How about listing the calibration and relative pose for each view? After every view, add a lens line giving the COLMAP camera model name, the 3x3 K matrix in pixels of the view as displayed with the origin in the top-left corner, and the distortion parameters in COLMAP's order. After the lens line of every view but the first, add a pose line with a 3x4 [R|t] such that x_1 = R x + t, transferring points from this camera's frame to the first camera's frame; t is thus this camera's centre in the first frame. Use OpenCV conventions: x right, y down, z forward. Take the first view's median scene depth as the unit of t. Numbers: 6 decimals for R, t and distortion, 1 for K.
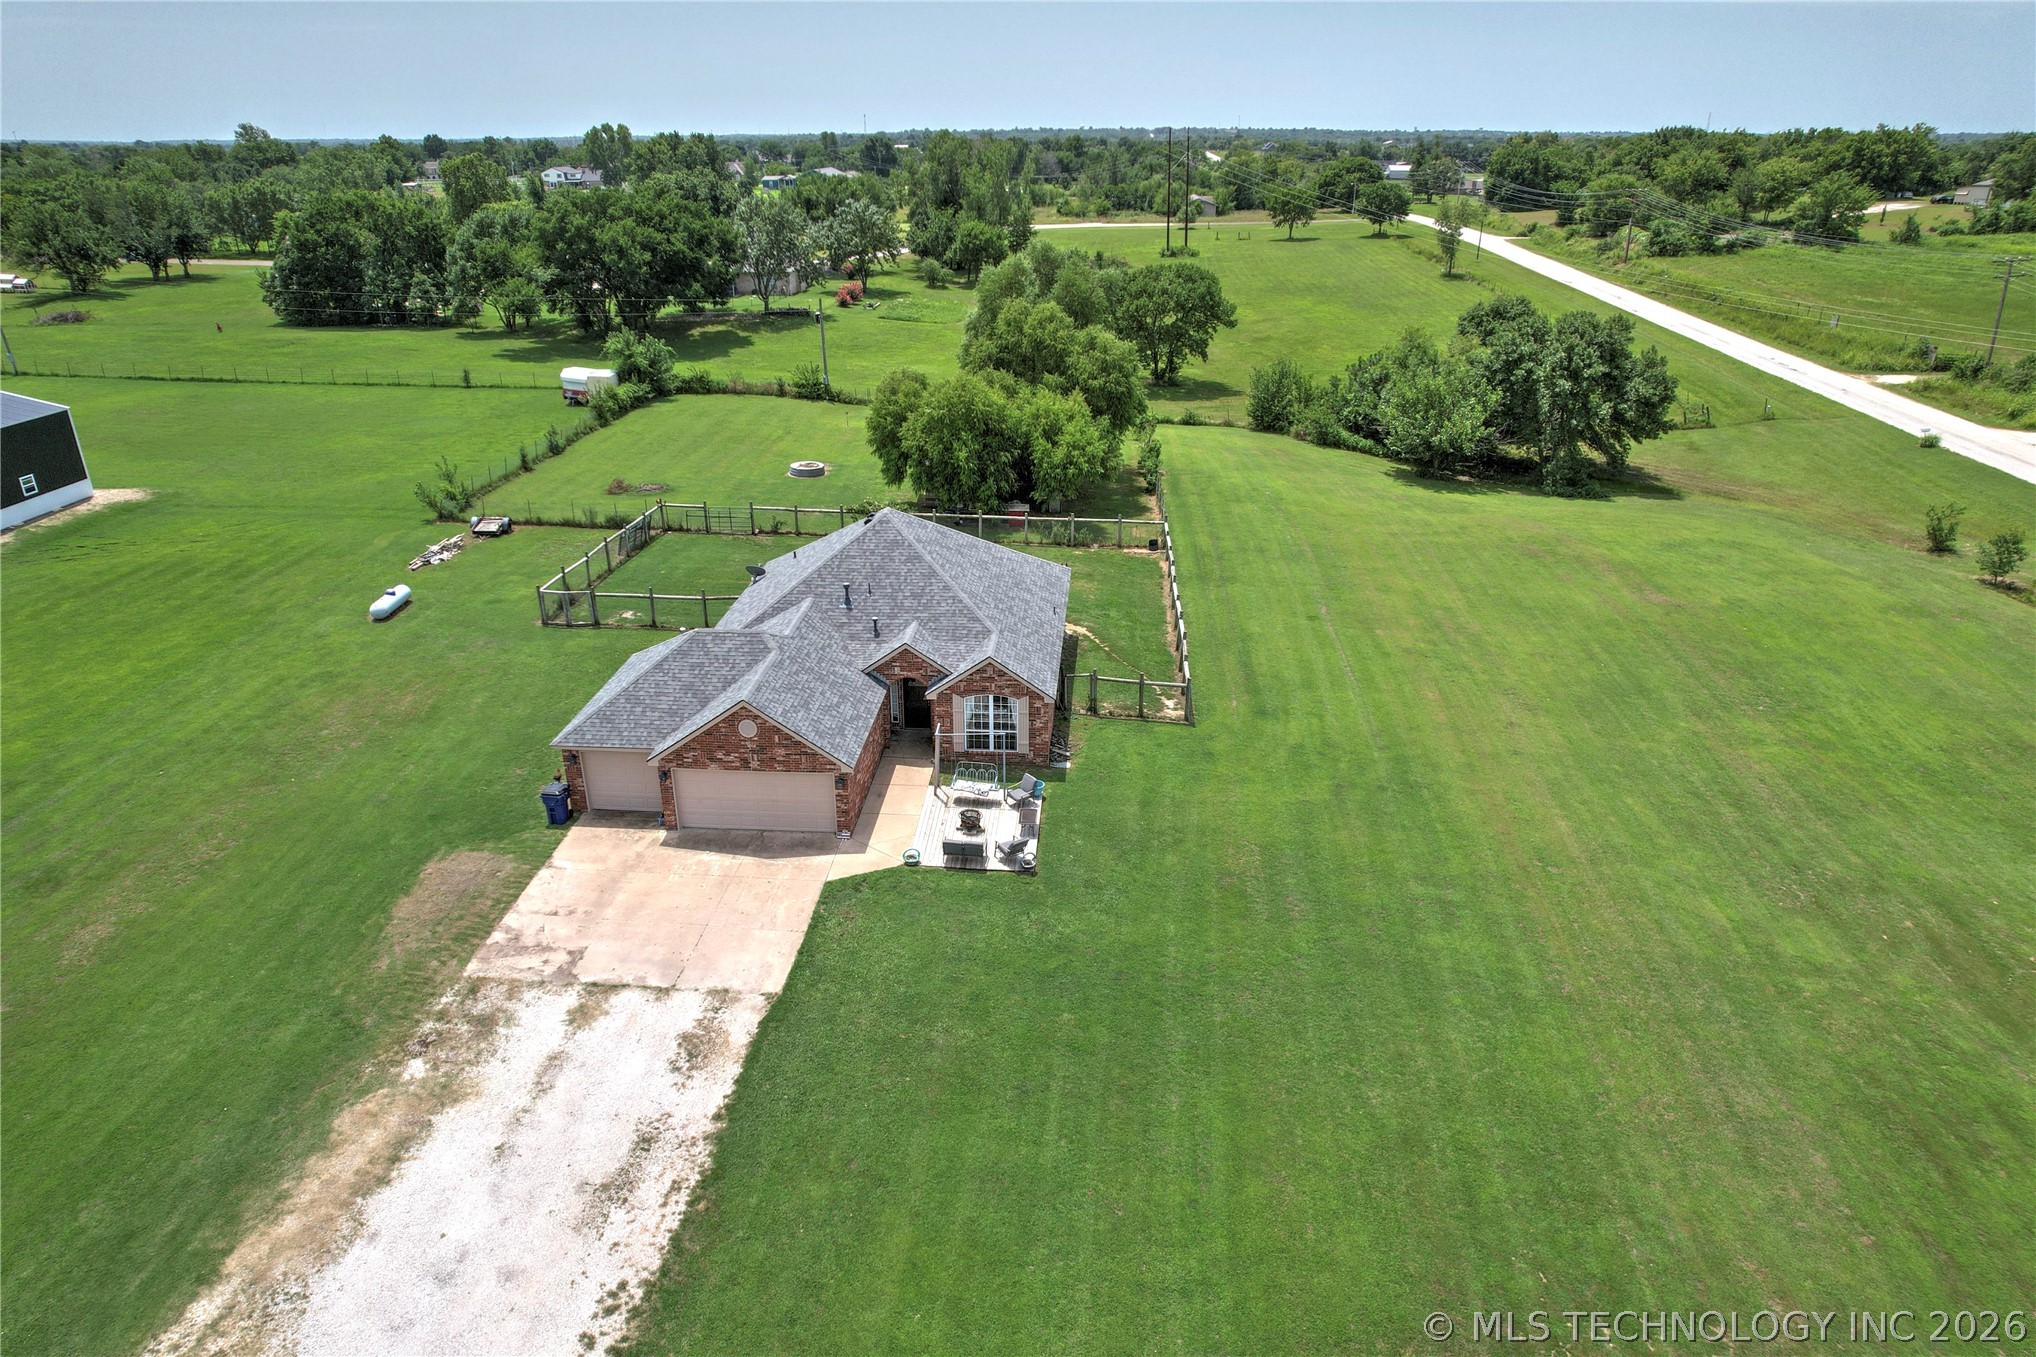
lens RADIAL K [[1300.0, 0, 1014.4], [0, 1300.0, 684.1], [0, 0, 1]] dist [-0.064969, 0.053935]
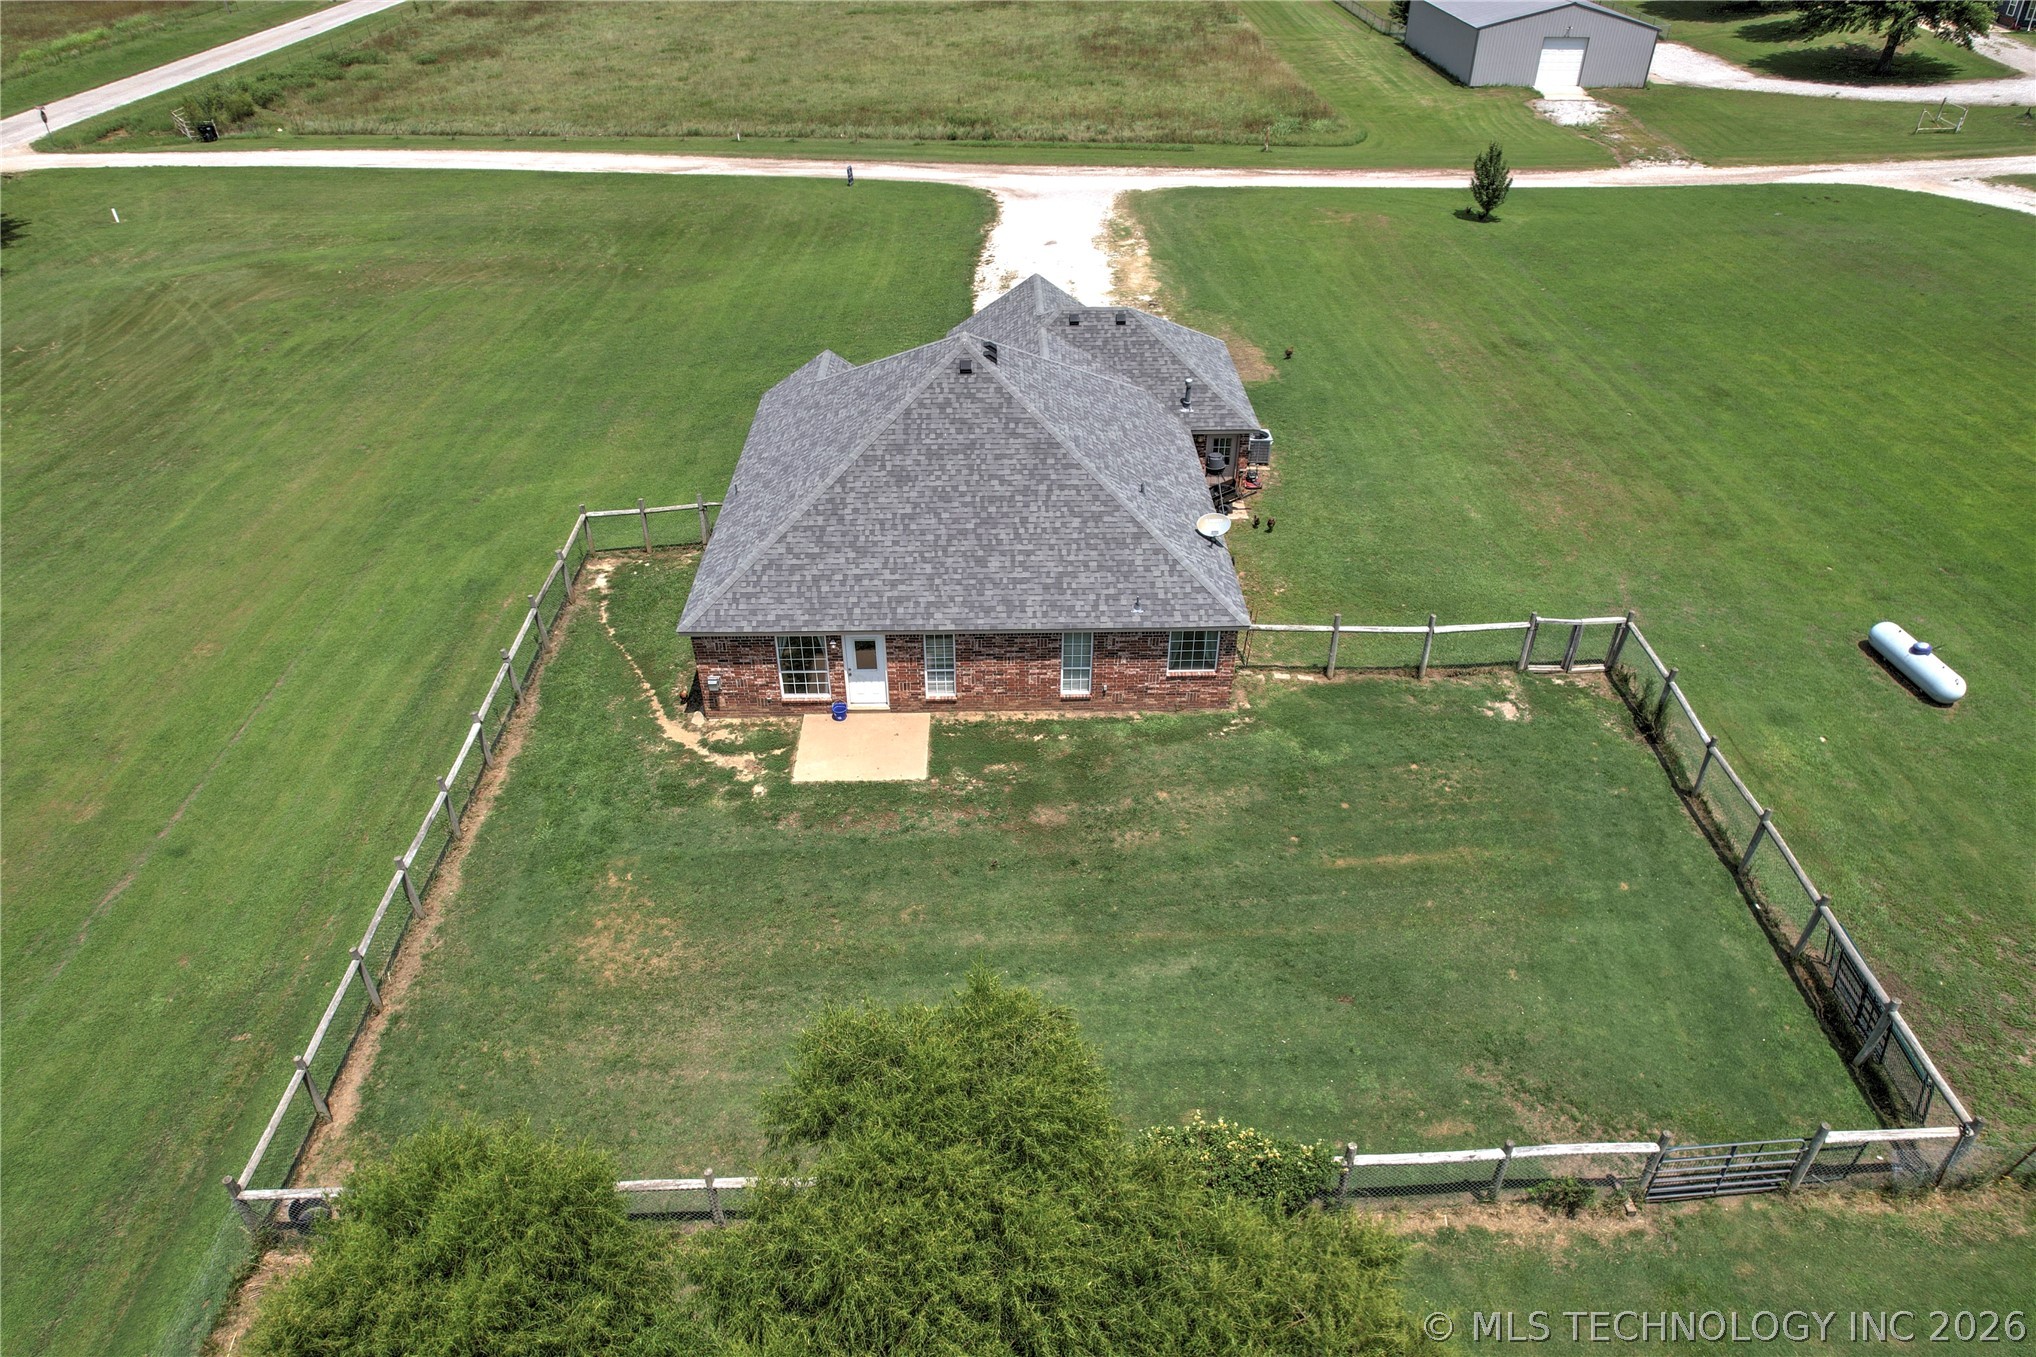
lens RADIAL K [[1296.9, 0, 1018.0], [0, 1296.9, 678.5], [0, 0, 1]] dist [-0.079443, 0.069332]
pose [[-0.995322, 0.056258, -0.078542, -0.039555], [-0.036772, 0.531176, 0.846463, -0.394139], [0.089340, 0.845391, -0.526623, 0.967126]]
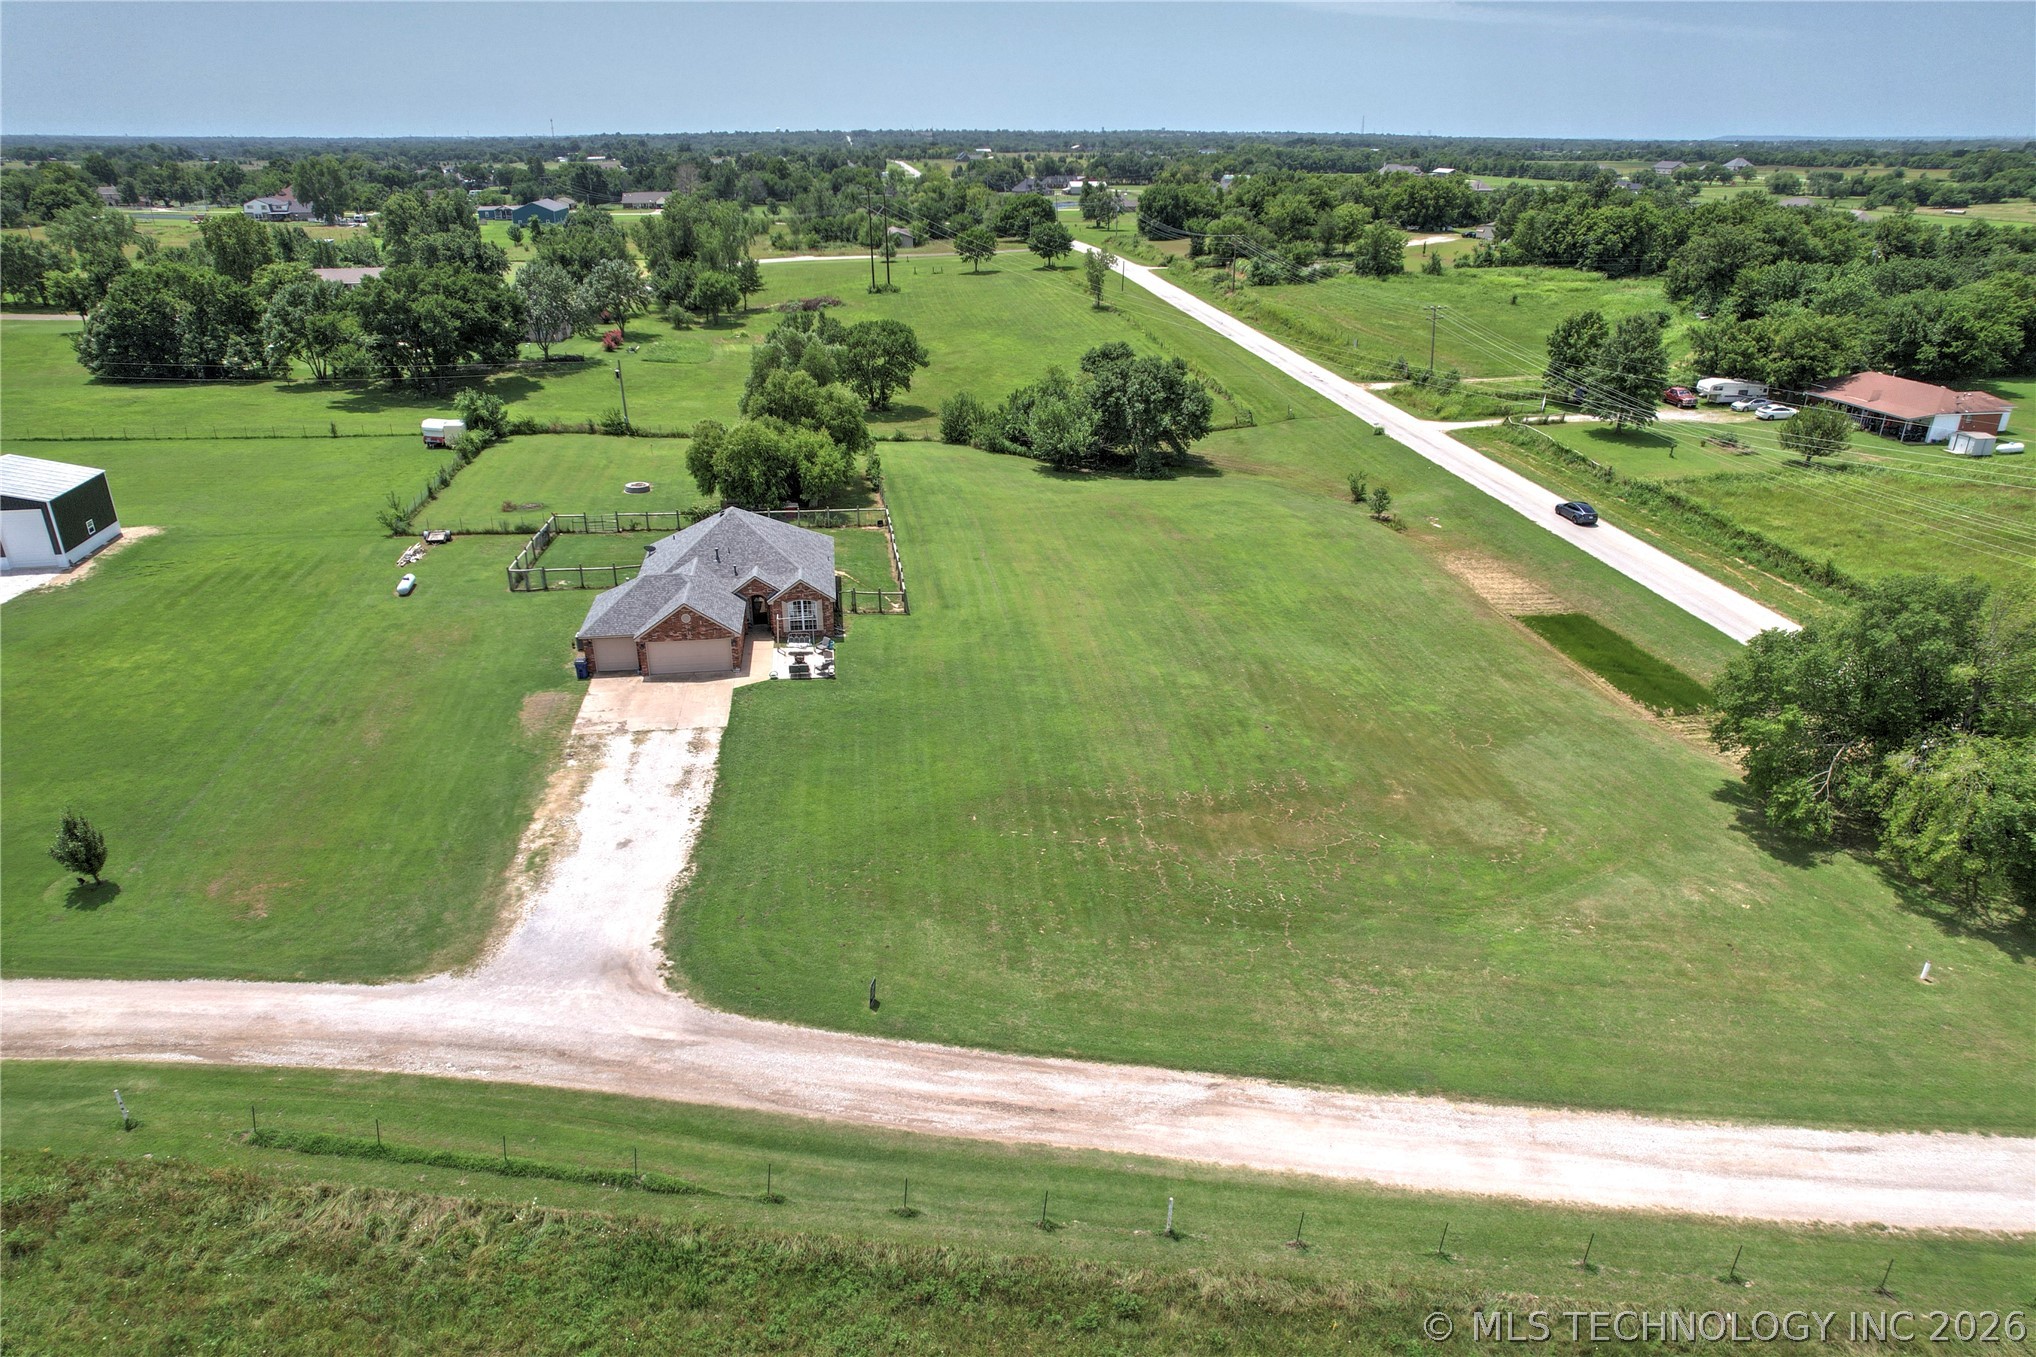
lens RADIAL K [[1300.0, 0, 1014.4], [0, 1300.0, 684.1], [0, 0, 1]] dist [-0.064969, 0.053935]
pose [[0.976779, -0.080400, 0.198592, -0.058603], [0.080342, 0.996732, 0.008364, 0.081377], [-0.198615, 0.007785, 0.980047, -0.541672]]
